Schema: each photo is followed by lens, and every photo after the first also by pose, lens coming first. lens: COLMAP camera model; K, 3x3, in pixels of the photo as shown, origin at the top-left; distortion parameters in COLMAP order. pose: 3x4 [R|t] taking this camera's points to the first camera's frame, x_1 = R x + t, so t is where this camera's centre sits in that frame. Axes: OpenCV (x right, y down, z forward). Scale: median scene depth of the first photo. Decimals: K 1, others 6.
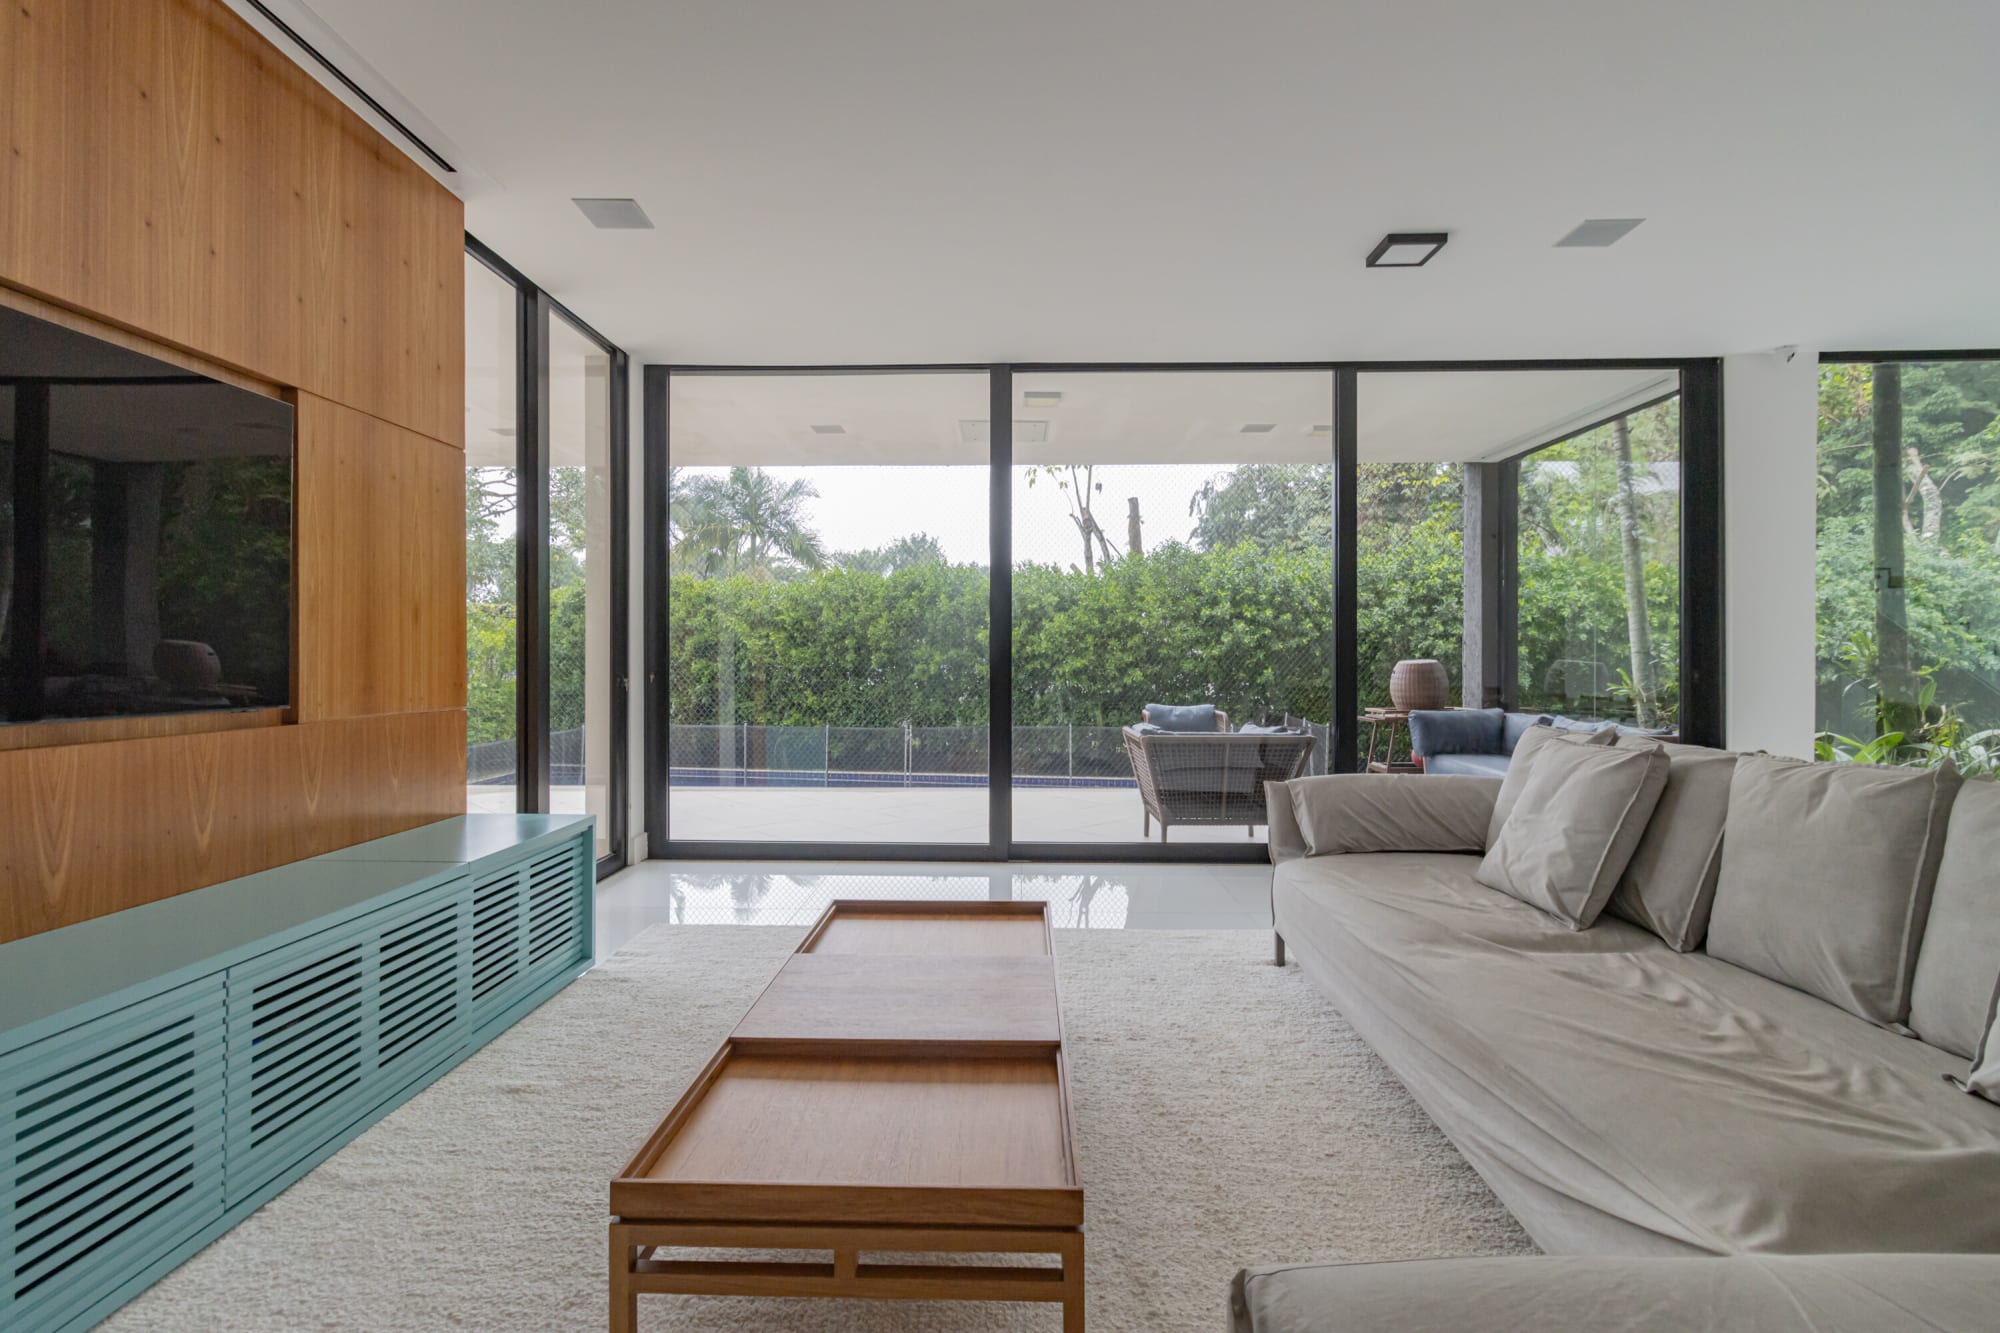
lens RADIAL K [[930.0, 0, 992.9], [0, 930.0, 661.3], [0, 0, 1]] dist [0.008773, 0.000519]
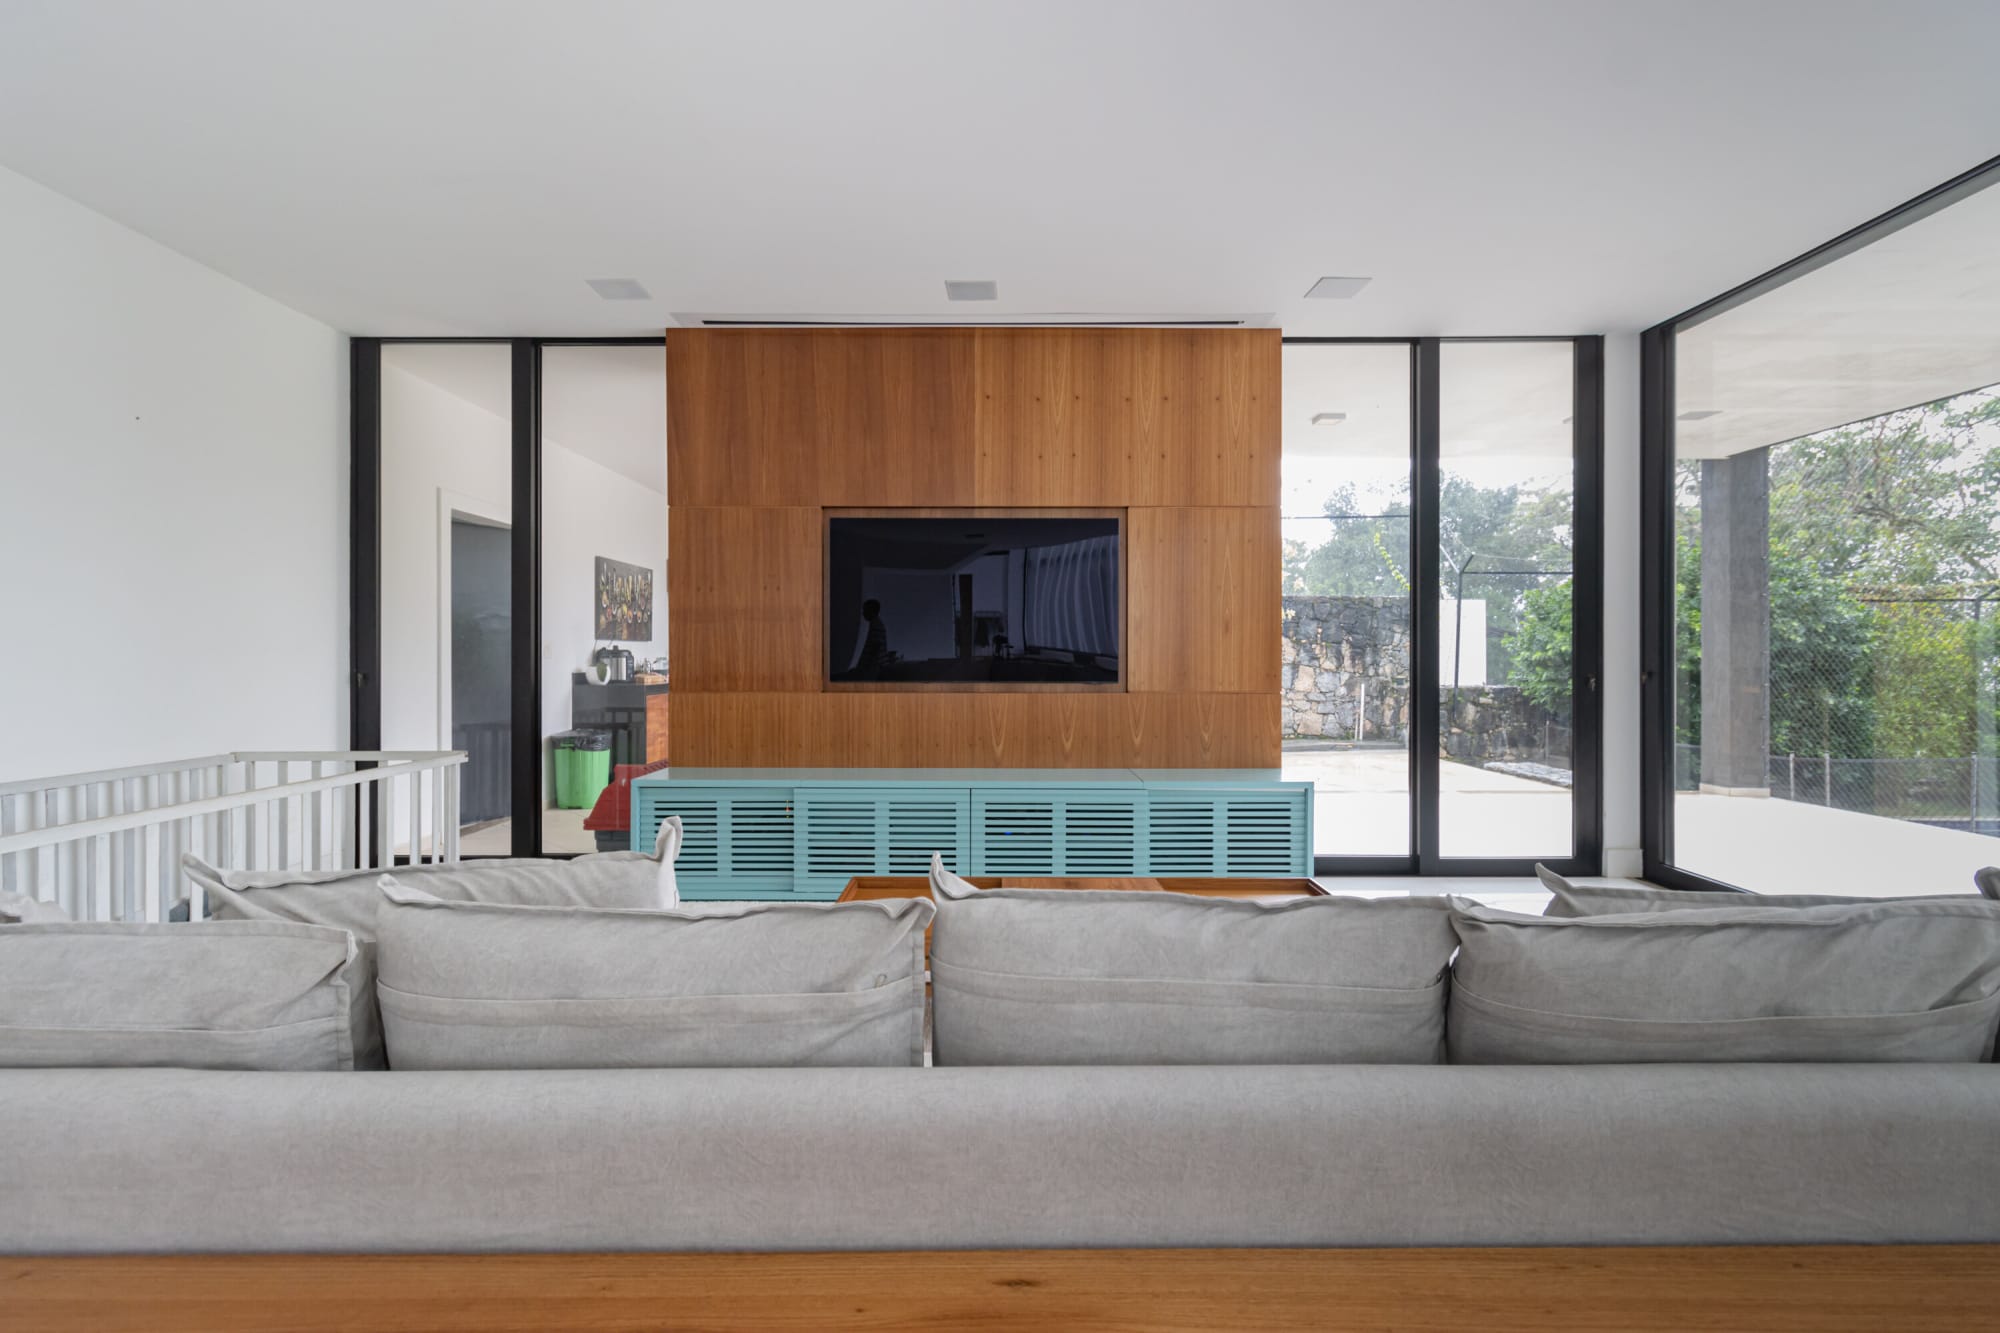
lens RADIAL K [[930.0, 0, 992.9], [0, 930.0, 661.3], [0, 0, 1]] dist [0.008773, 0.000519]
pose [[0.034622, 0.001513, -0.999399, 0.184870], [-0.003854, 0.999992, 0.001381, 0.001118], [0.999393, 0.003804, 0.034628, 0.118553]]
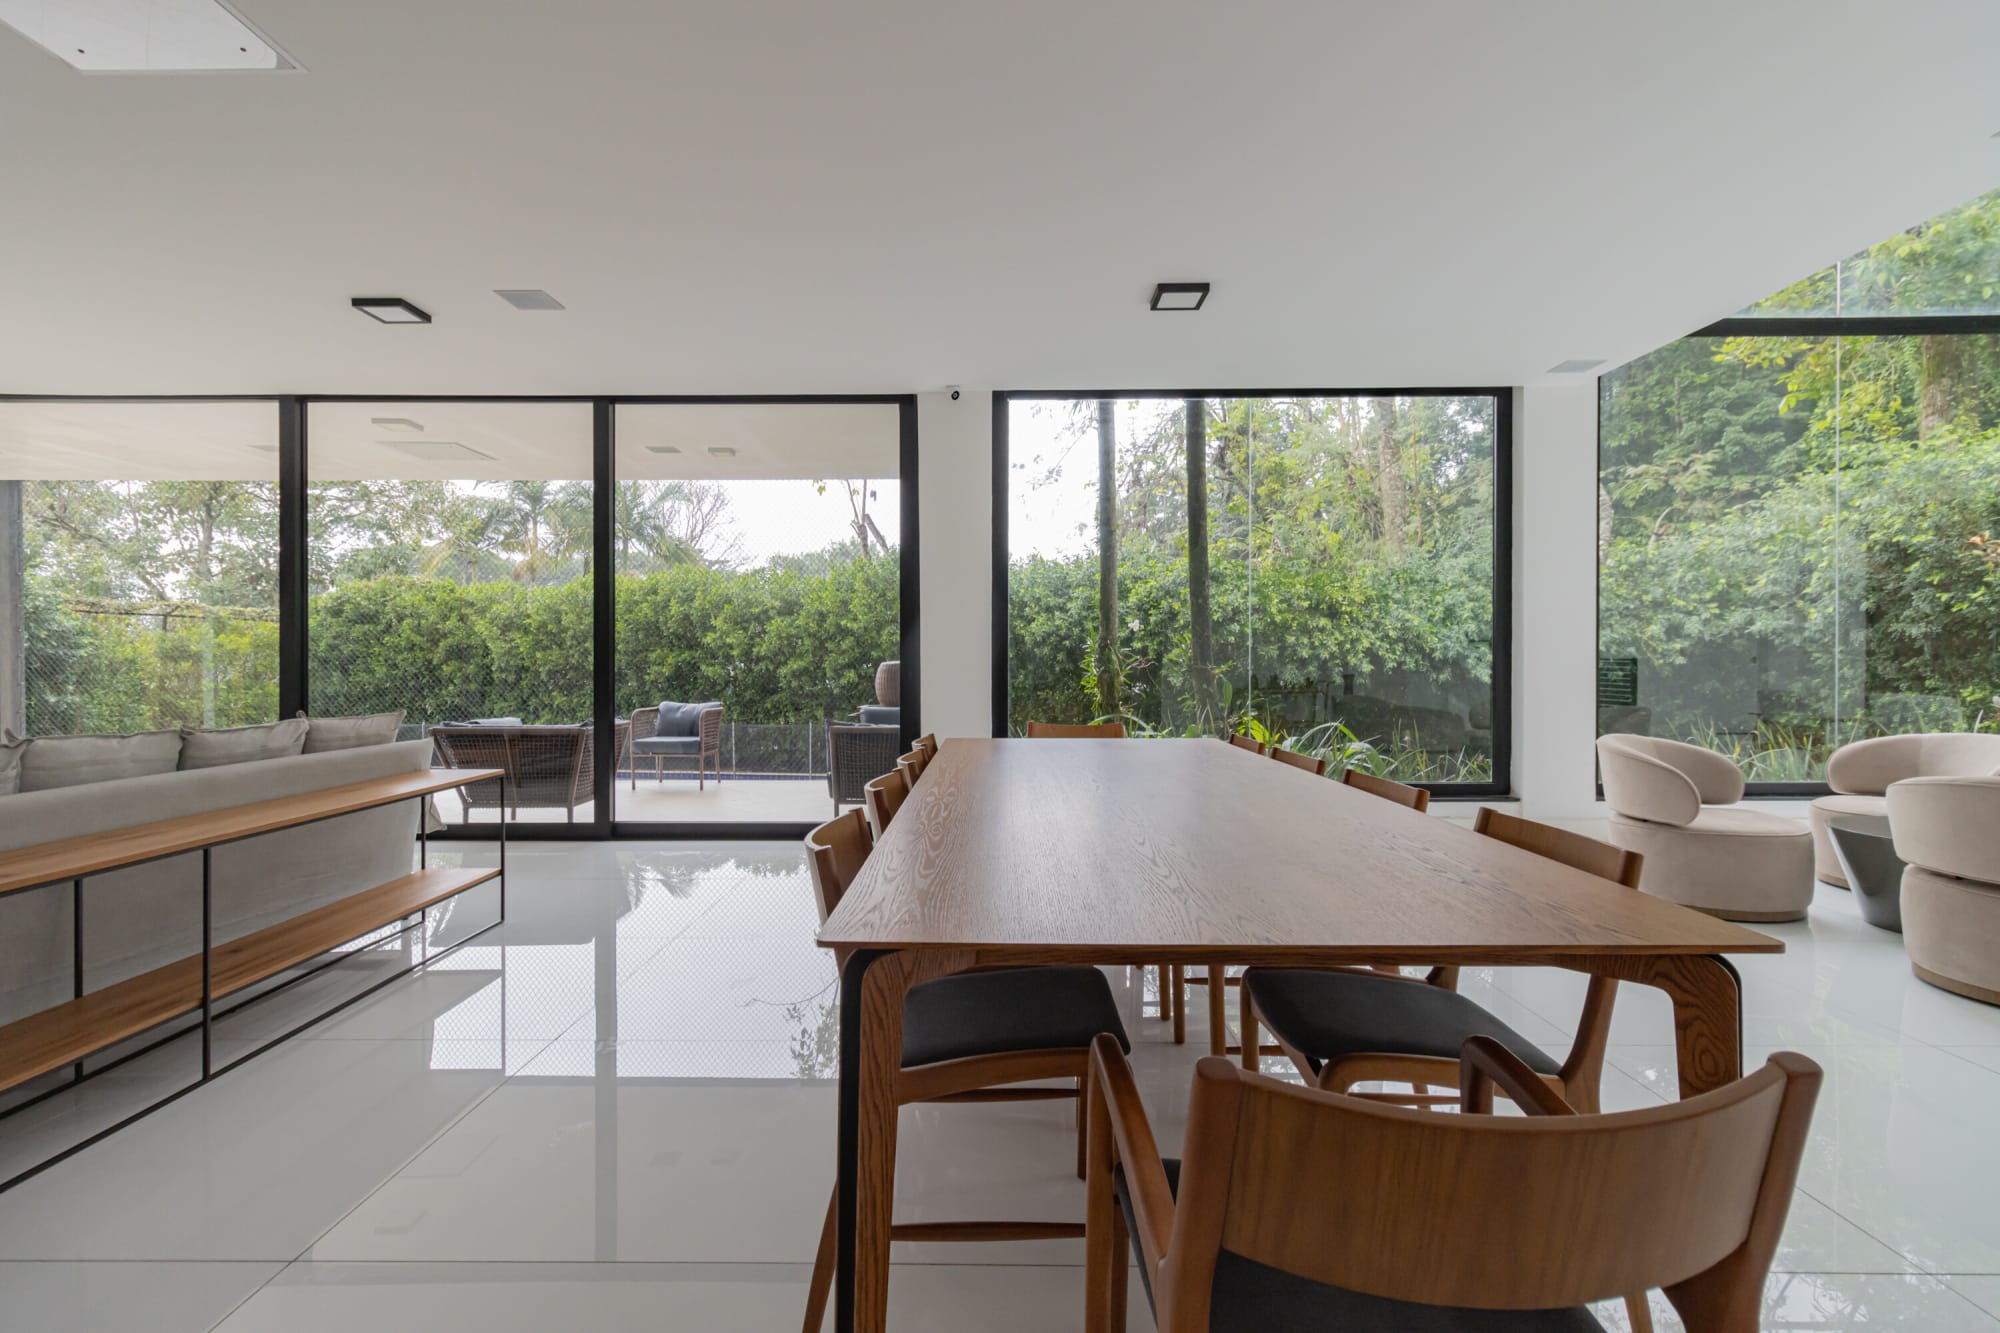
lens RADIAL K [[930.0, 0, 992.9], [0, 930.0, 661.3], [0, 0, 1]] dist [0.008773, 0.000519]
pose [[0.999835, -0.002603, 0.017967, 0.294539], [0.002665, 0.999991, -0.003393, 0.002405], [-0.017958, 0.003440, 0.999833, -0.048552]]
